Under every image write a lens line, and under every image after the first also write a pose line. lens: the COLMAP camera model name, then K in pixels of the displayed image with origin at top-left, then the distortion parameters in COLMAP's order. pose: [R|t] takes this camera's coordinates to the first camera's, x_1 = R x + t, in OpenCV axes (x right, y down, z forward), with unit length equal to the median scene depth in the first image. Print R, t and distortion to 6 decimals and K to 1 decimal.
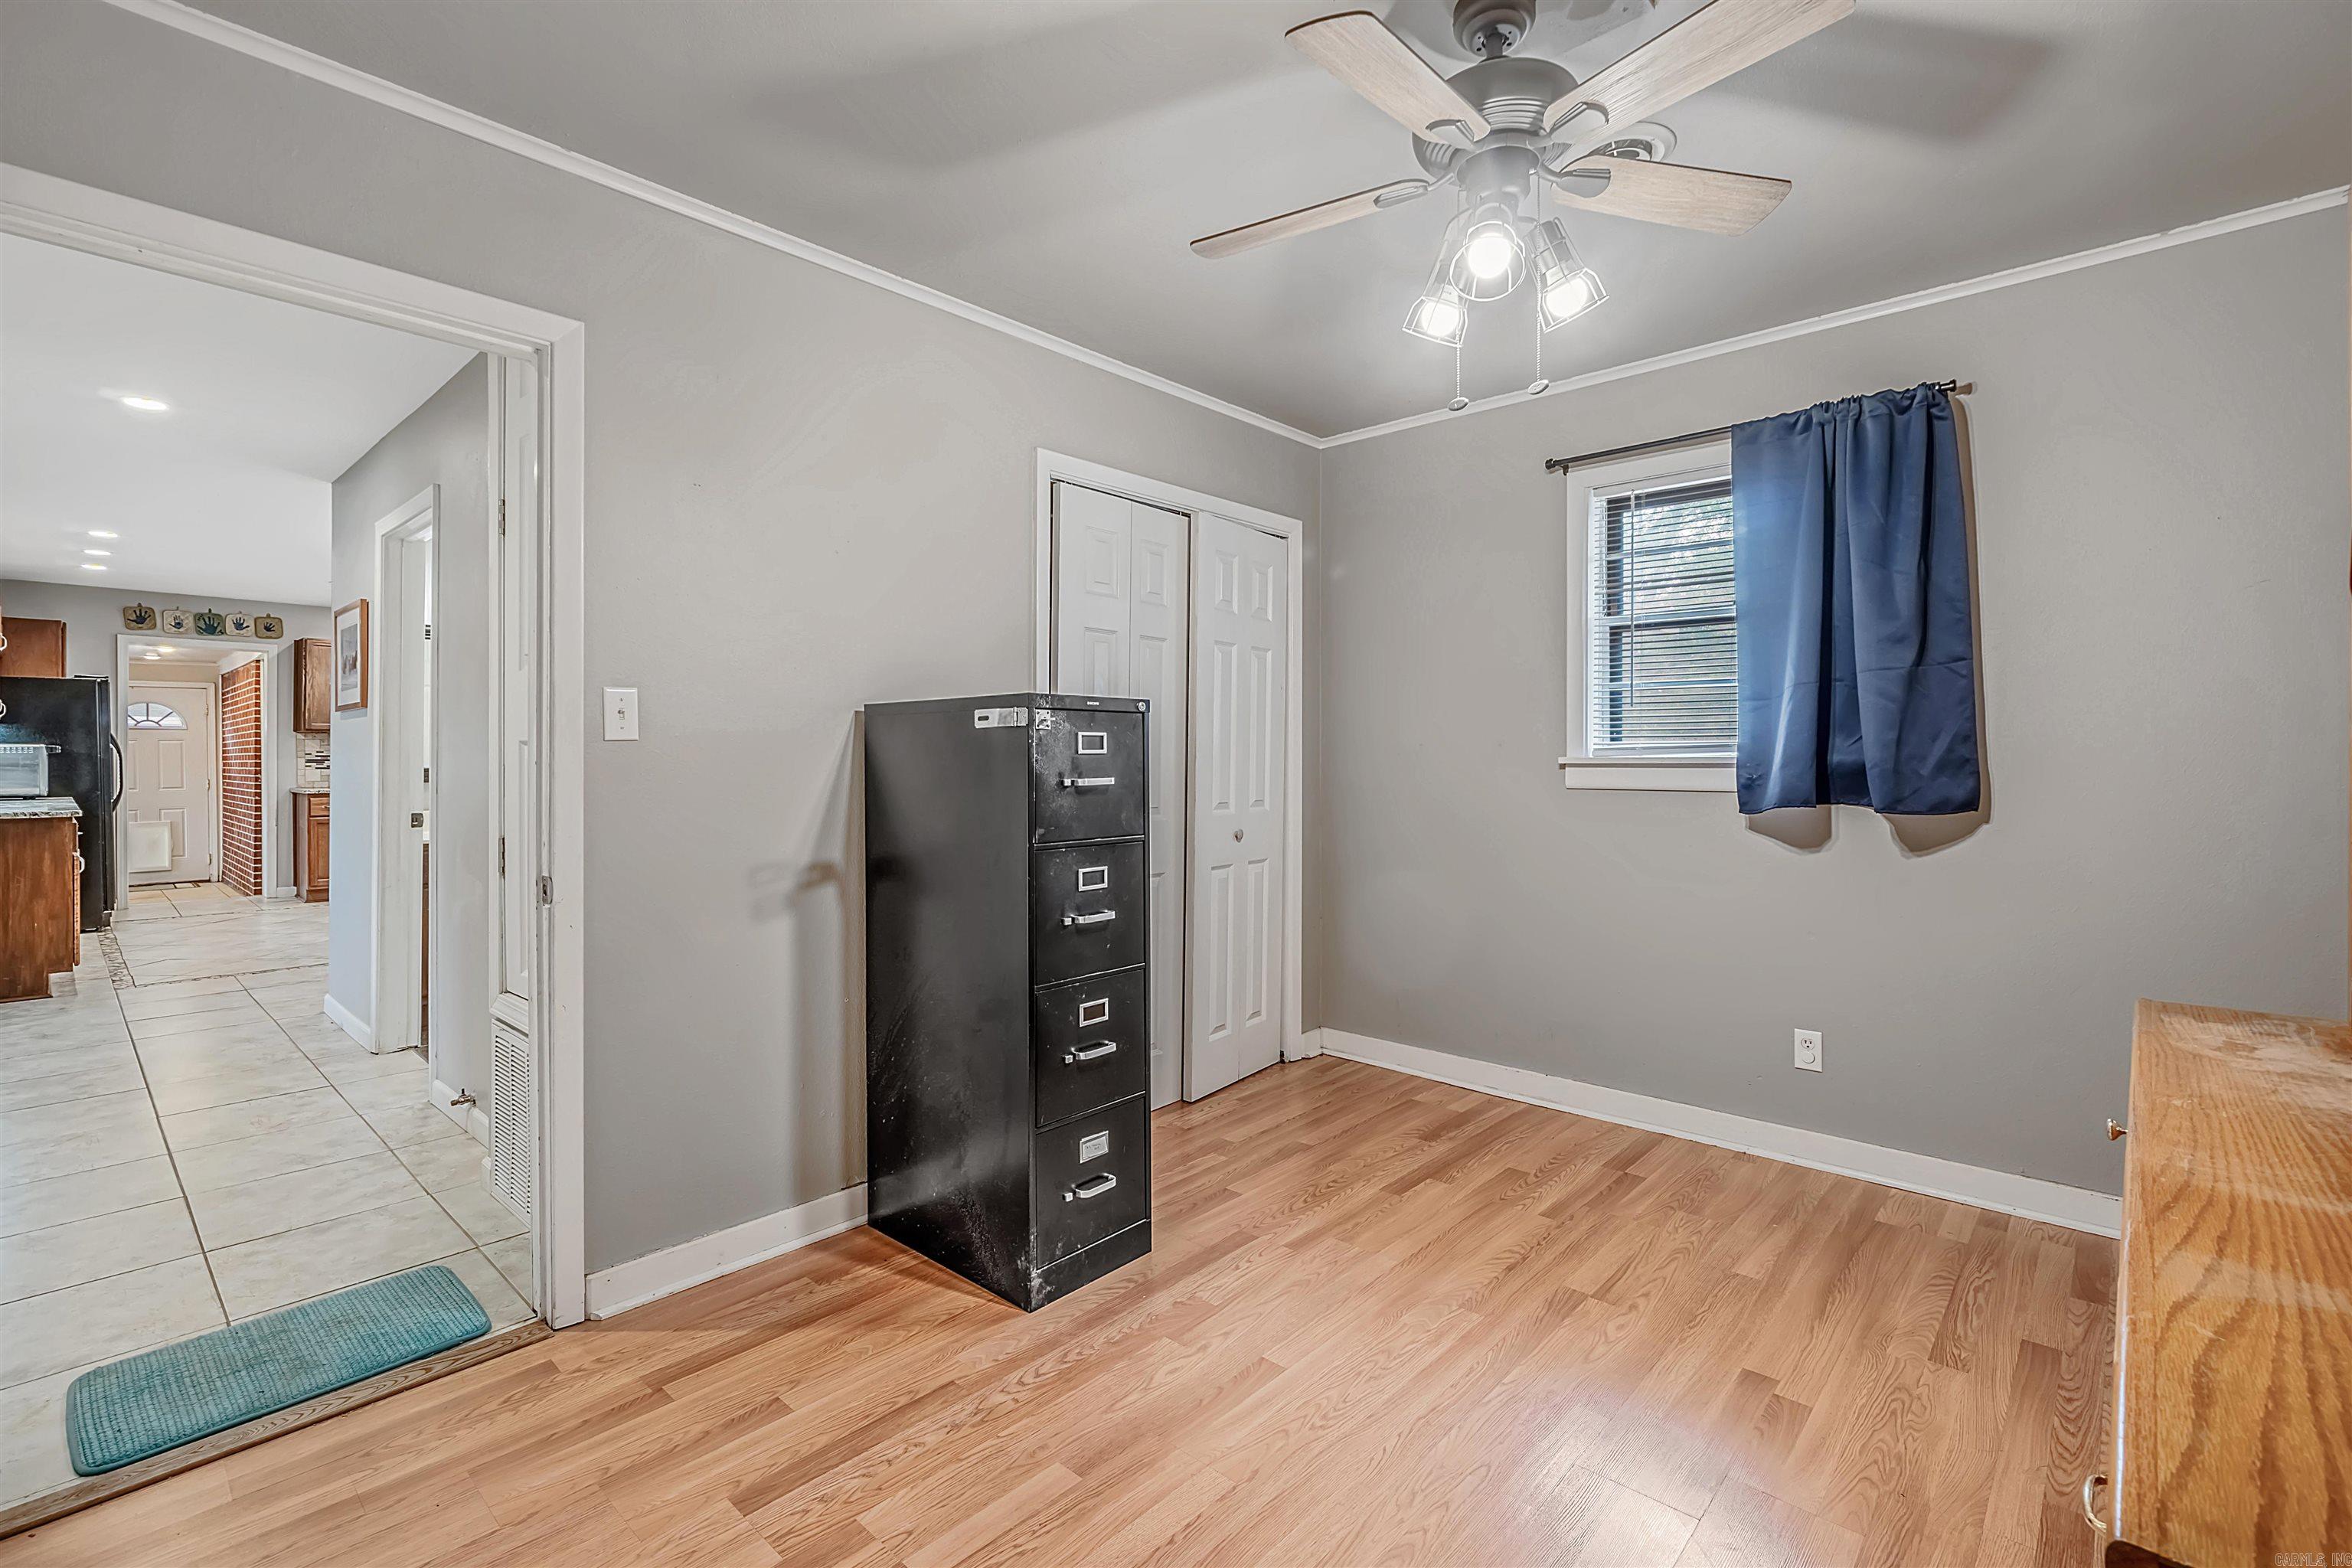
lens RADIAL K [[1049.2, 0, 1176.7], [0, 1049.2, 755.8], [0, 0, 1]] dist [-0.003491, -0.000298]
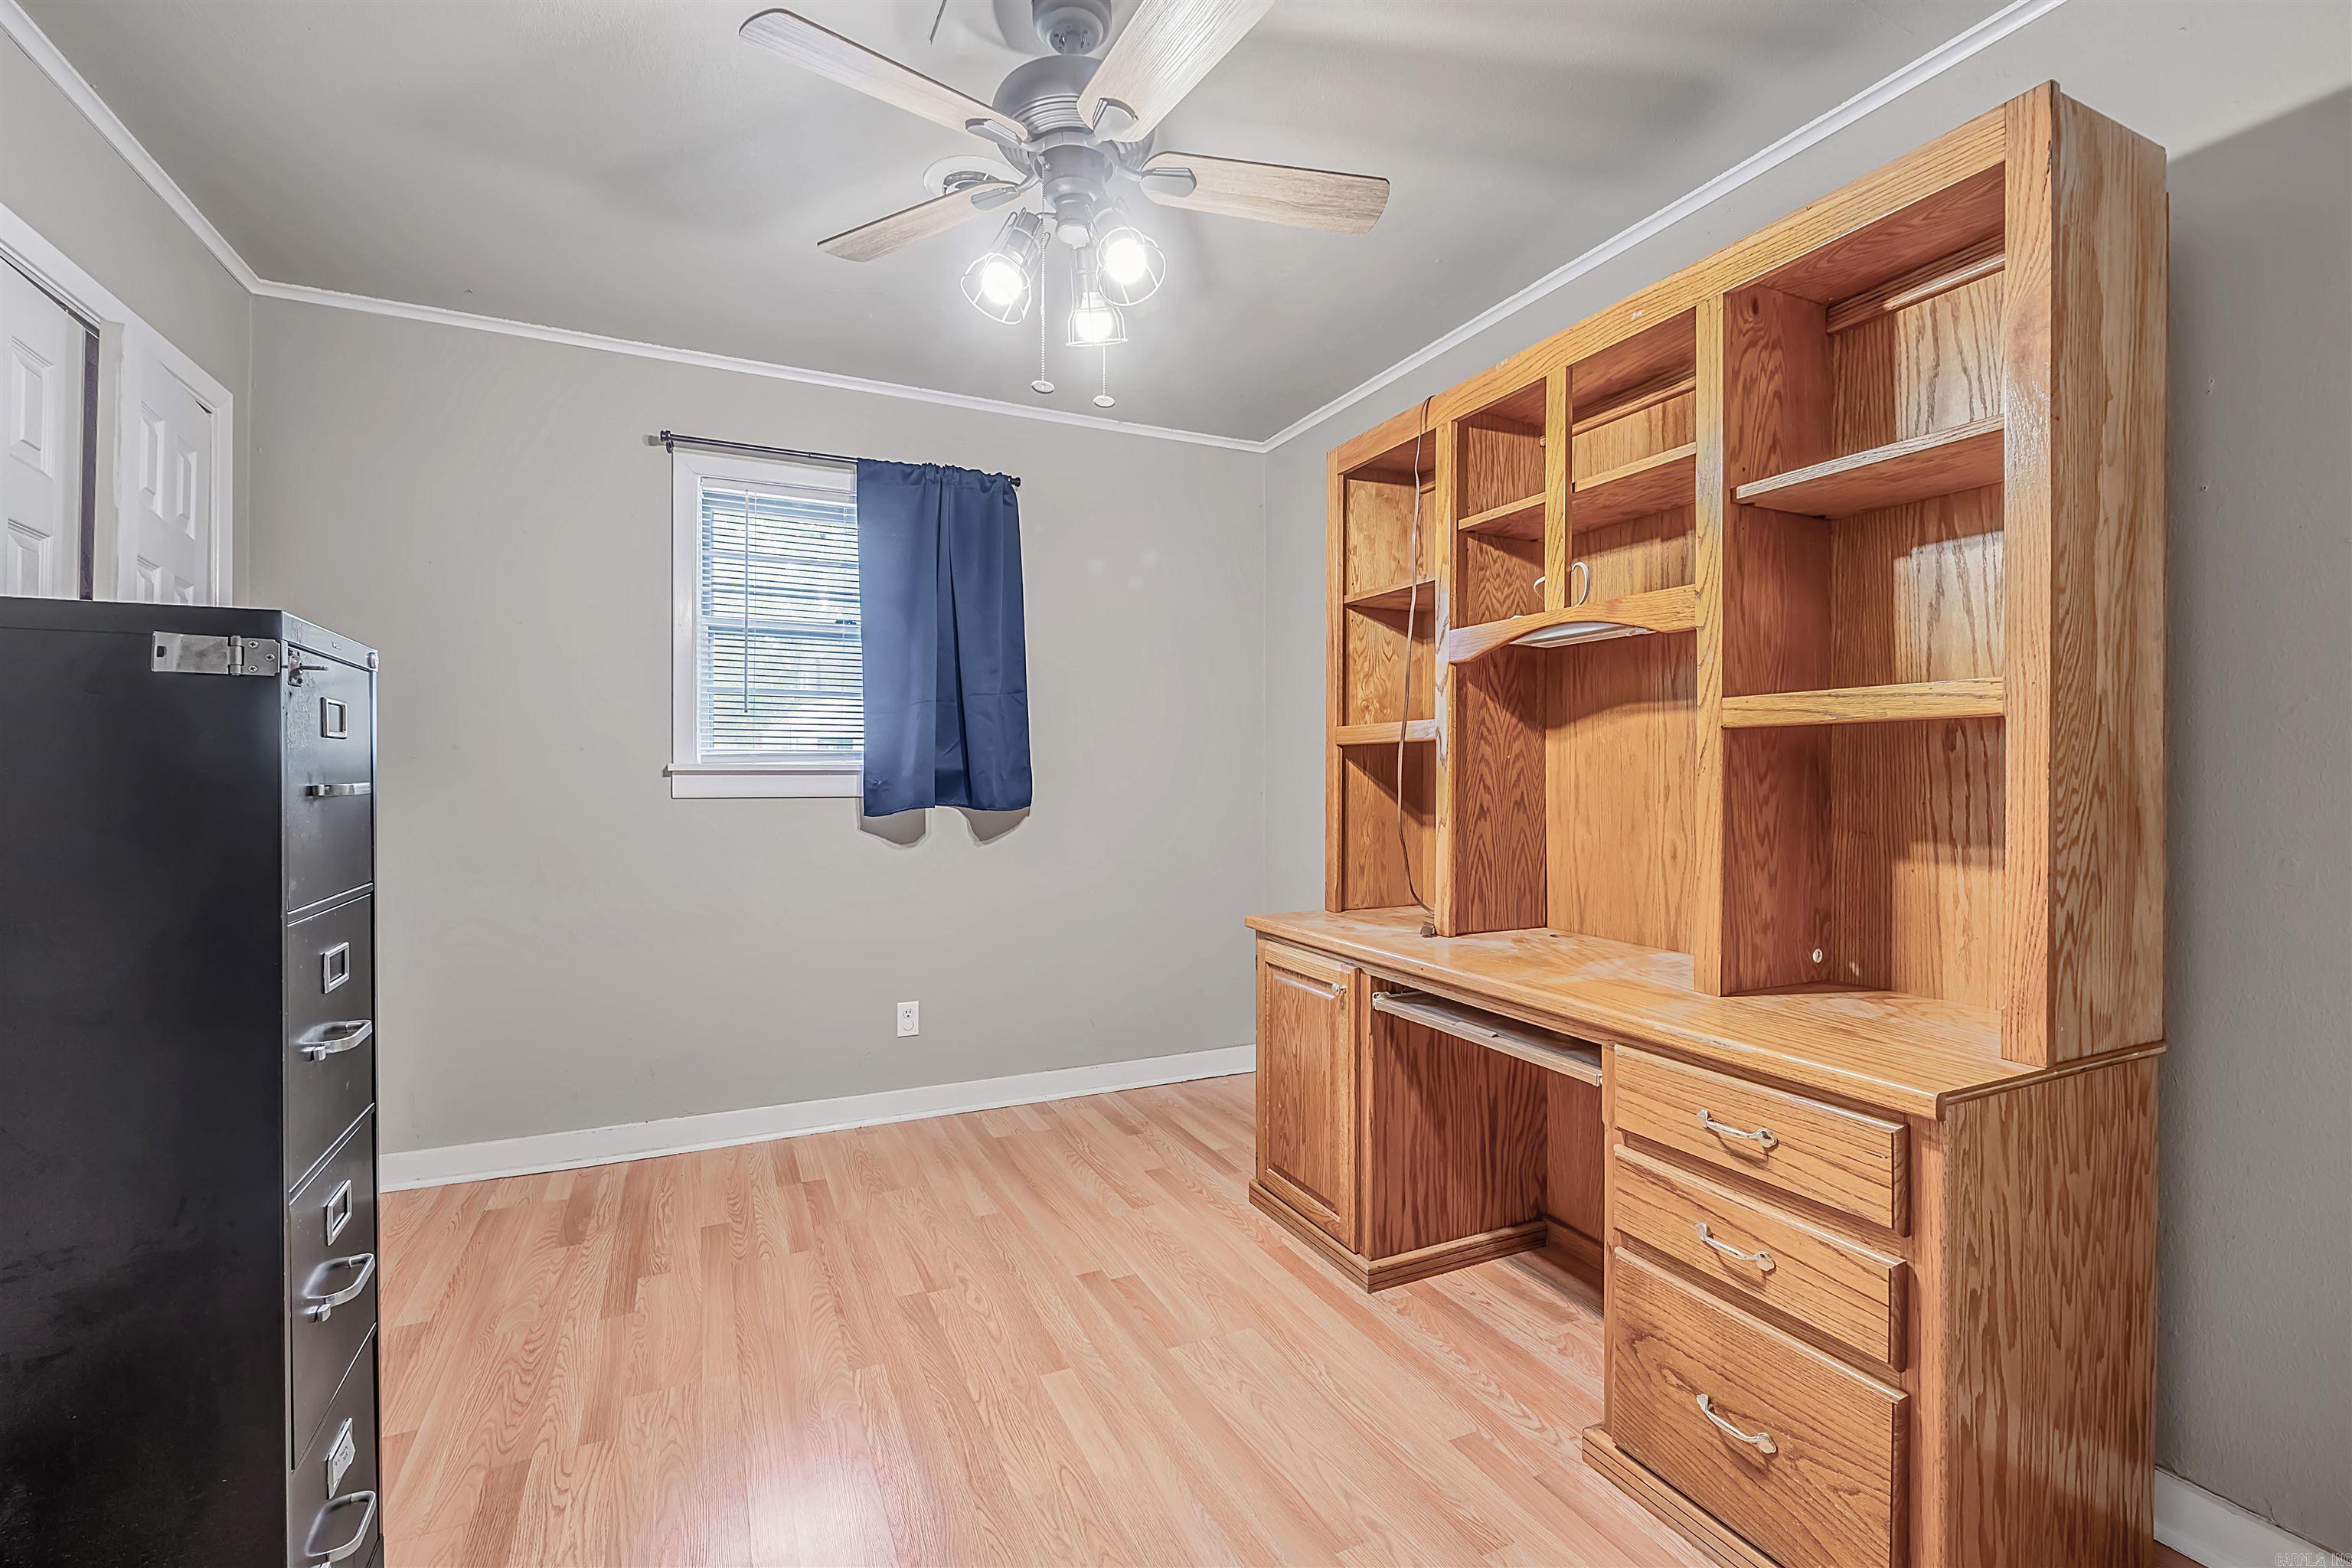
lens RADIAL K [[1000.2, 0, 1184.8], [0, 1000.2, 770.2], [0, 0, 1]] dist [-0.004944, -0.000083]
pose [[0.370502, 0.006593, 0.928808, -0.305038], [-0.002988, 0.999978, -0.005906, 0.012448], [-0.928827, -0.000587, 0.370514, 0.305110]]
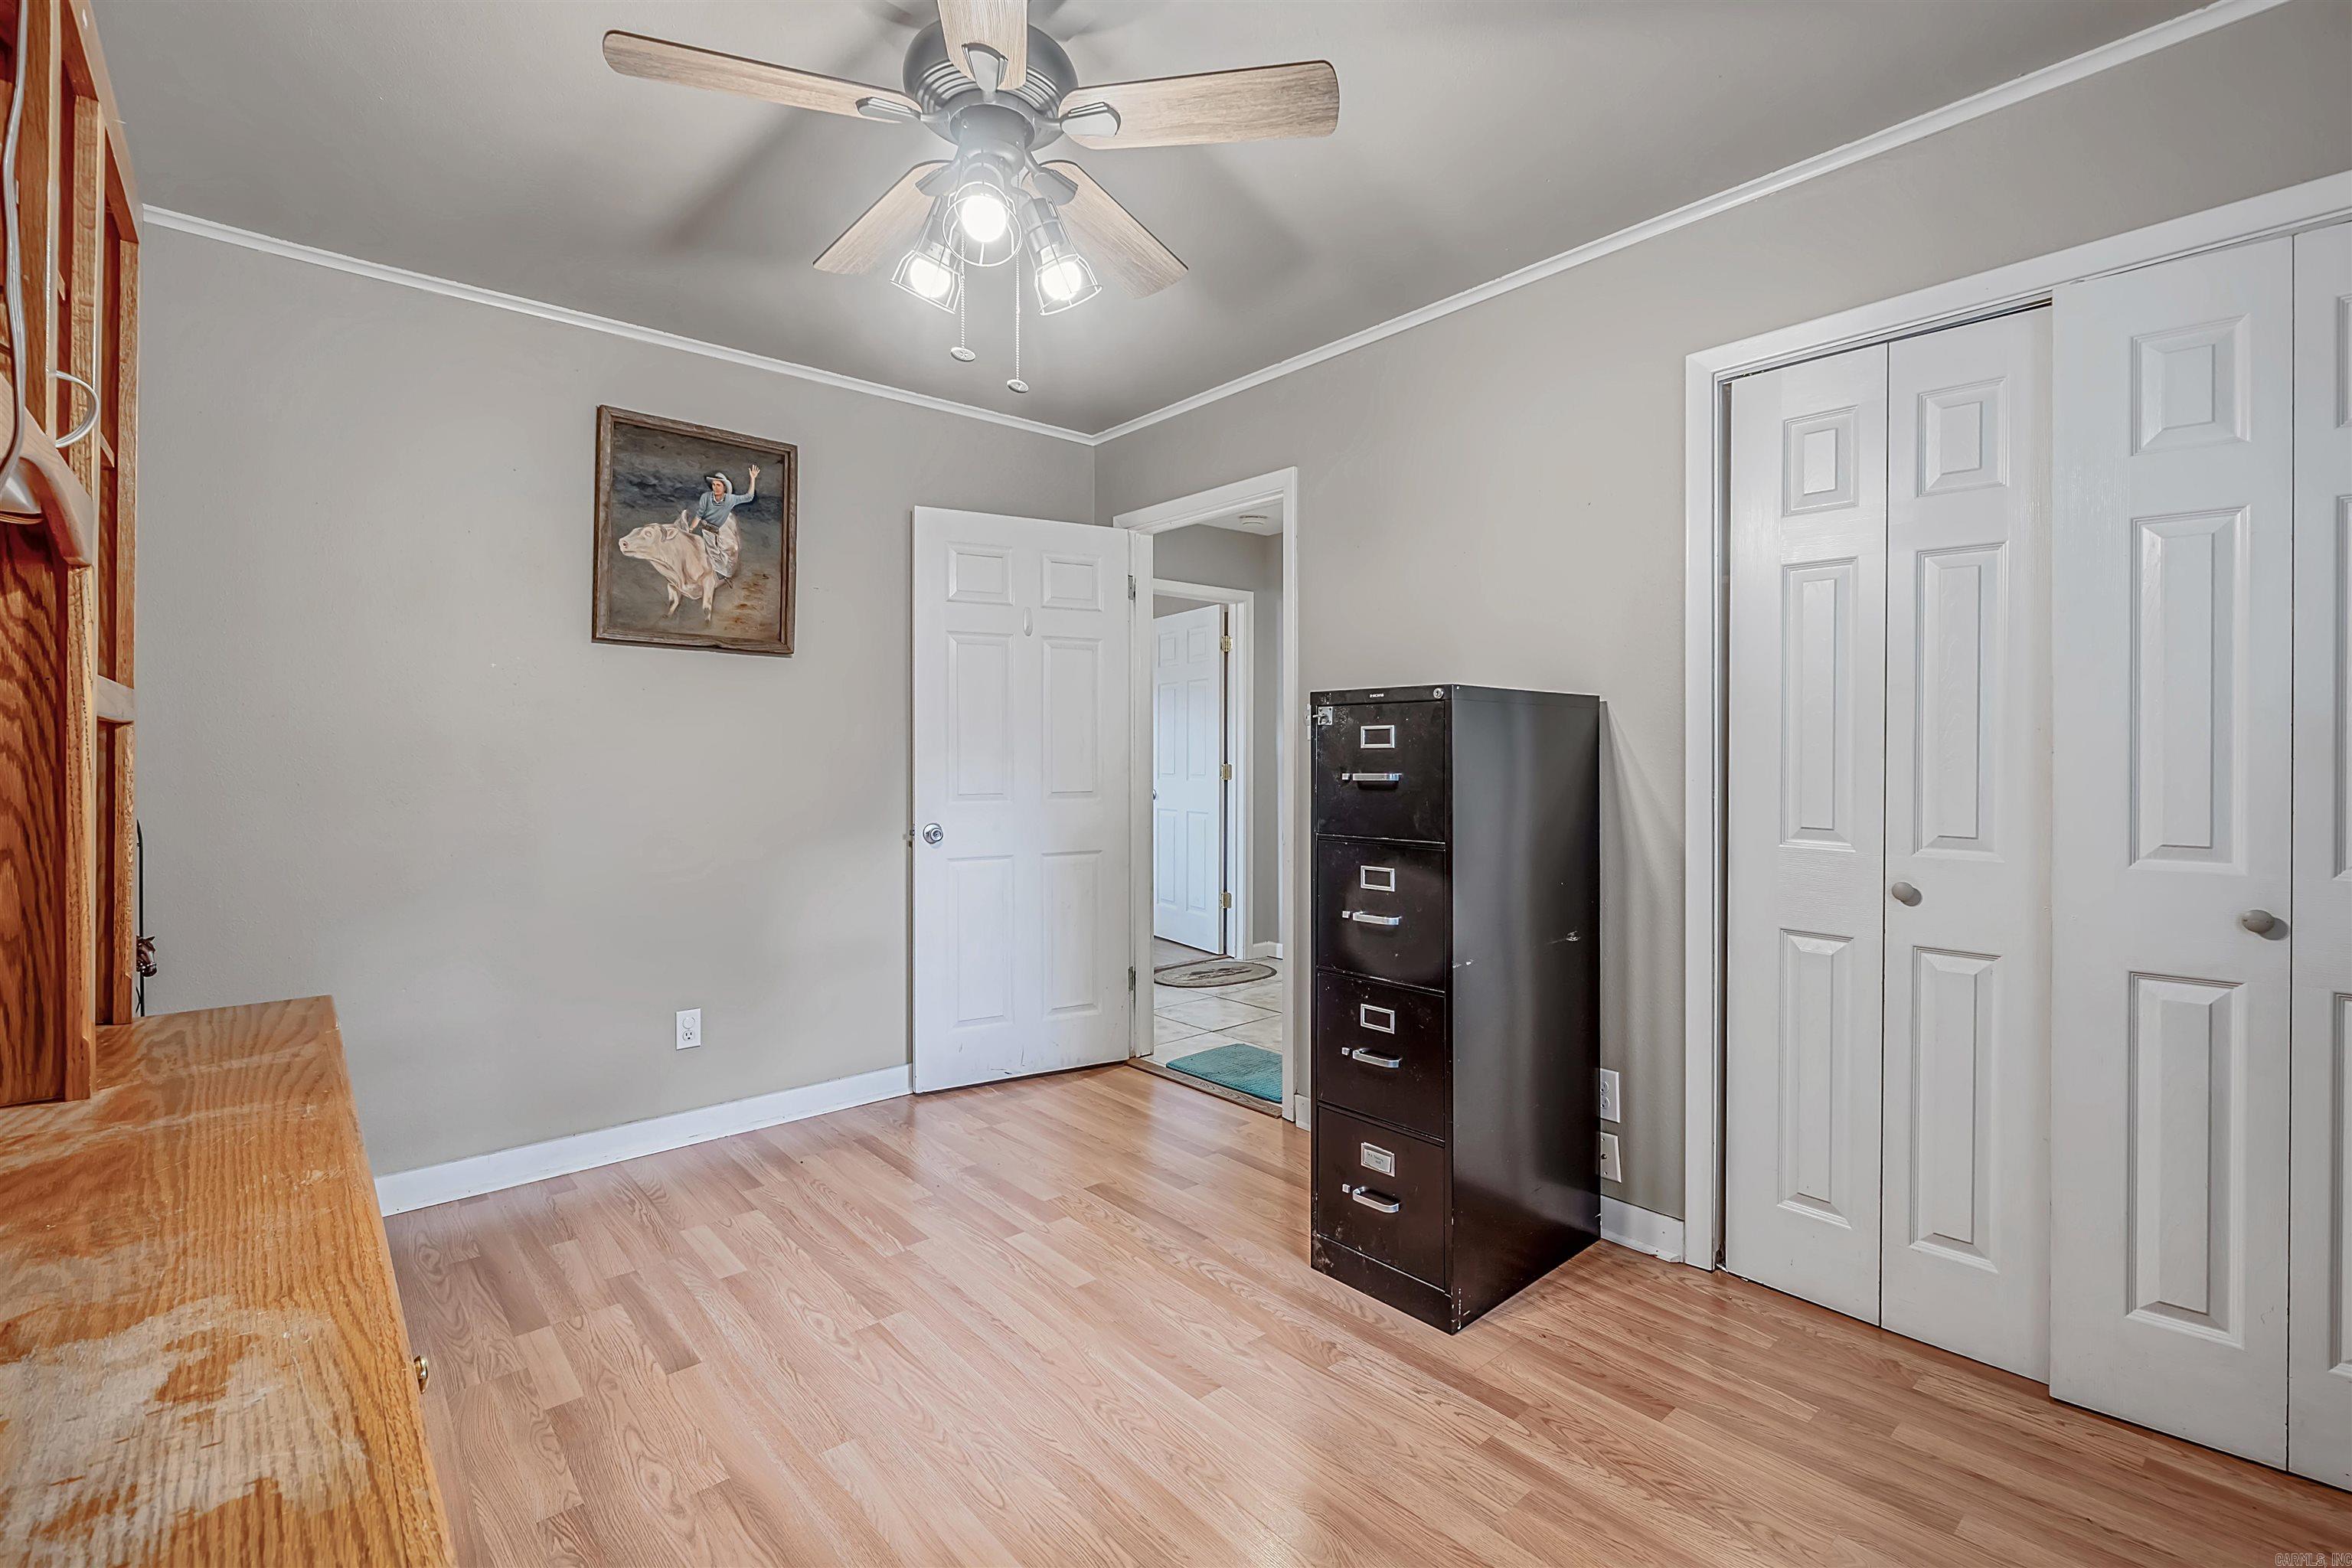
lens RADIAL K [[1049.2, 0, 1180.1], [0, 1049.2, 747.4], [0, 0, 1]] dist [-0.003491, -0.000298]
pose [[-0.117319, -0.005334, -0.993080, 0.992822], [0.003360, 0.999978, -0.005768, 0.002604], [0.993089, -0.004014, -0.117299, 1.039975]]
